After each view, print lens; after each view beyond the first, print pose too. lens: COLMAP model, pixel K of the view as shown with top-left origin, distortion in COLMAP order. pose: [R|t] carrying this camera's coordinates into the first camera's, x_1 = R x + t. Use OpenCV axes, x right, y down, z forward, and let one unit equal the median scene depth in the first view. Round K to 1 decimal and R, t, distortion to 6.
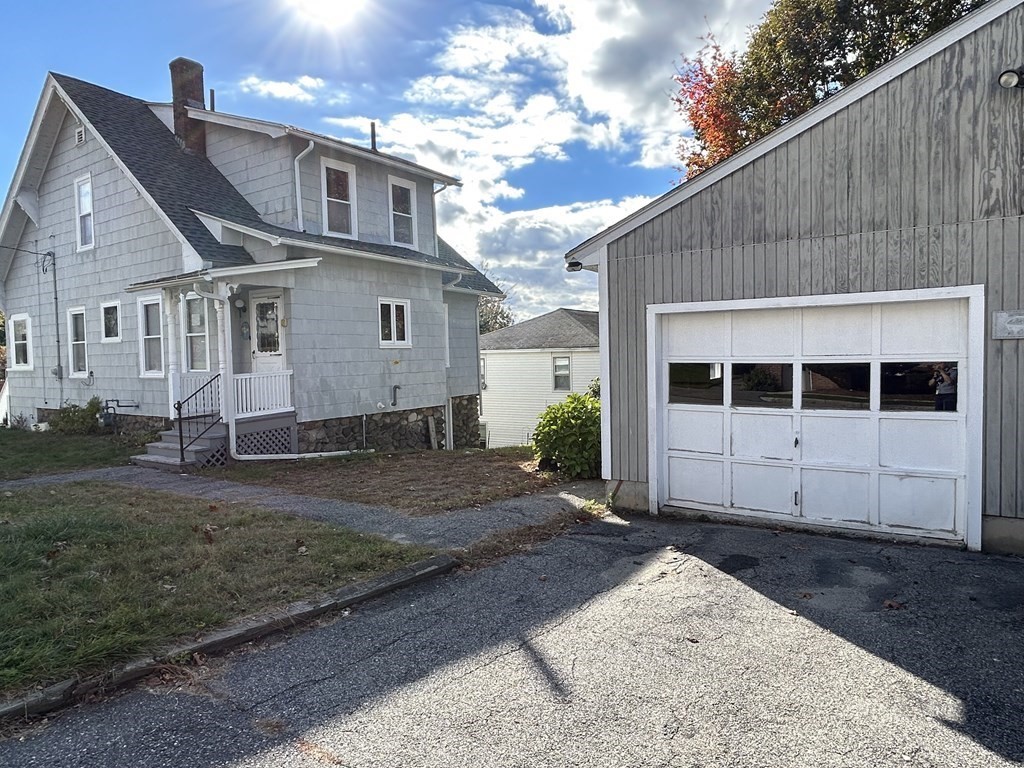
lens RADIAL K [[635.4, 0, 510.2], [0, 635.4, 382.3], [0, 0, 1]] dist [-0.007700, 0.006397]
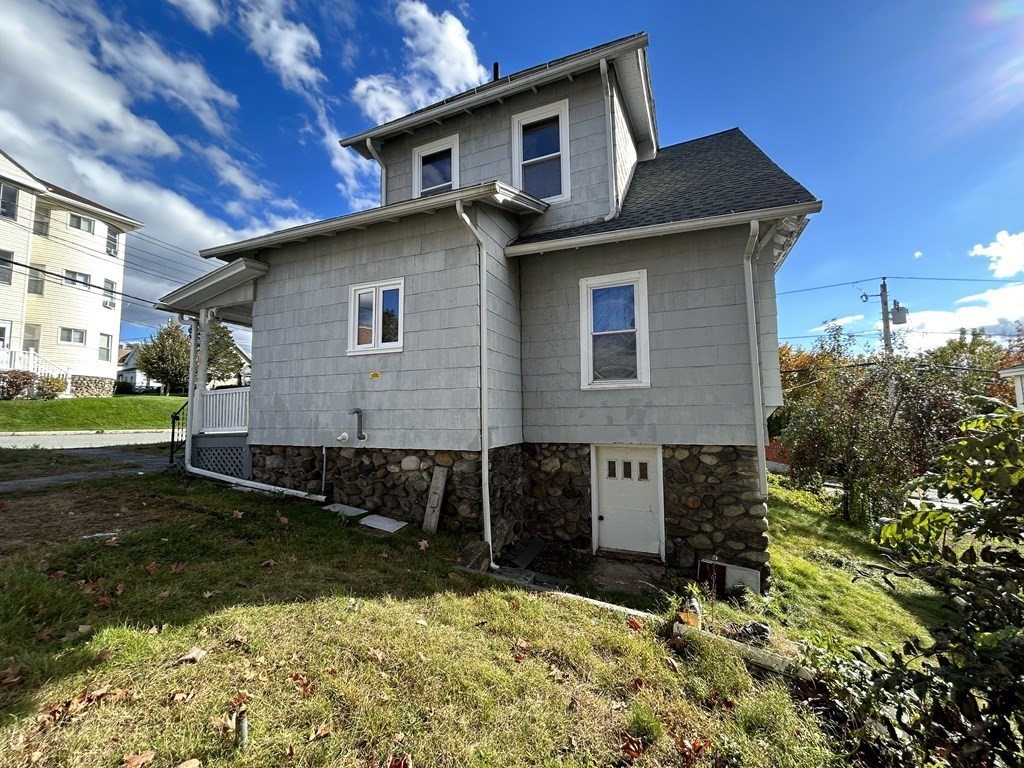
lens RADIAL K [[412.2, 0, 511.0], [0, 412.2, 383.9], [0, 0, 1]] dist [-0.001824, 0.000921]
pose [[0.196735, -0.055428, -0.978889, 0.281805], [-0.037253, 0.997257, -0.063955, 0.000392], [0.979749, 0.049049, 0.194131, 1.091530]]
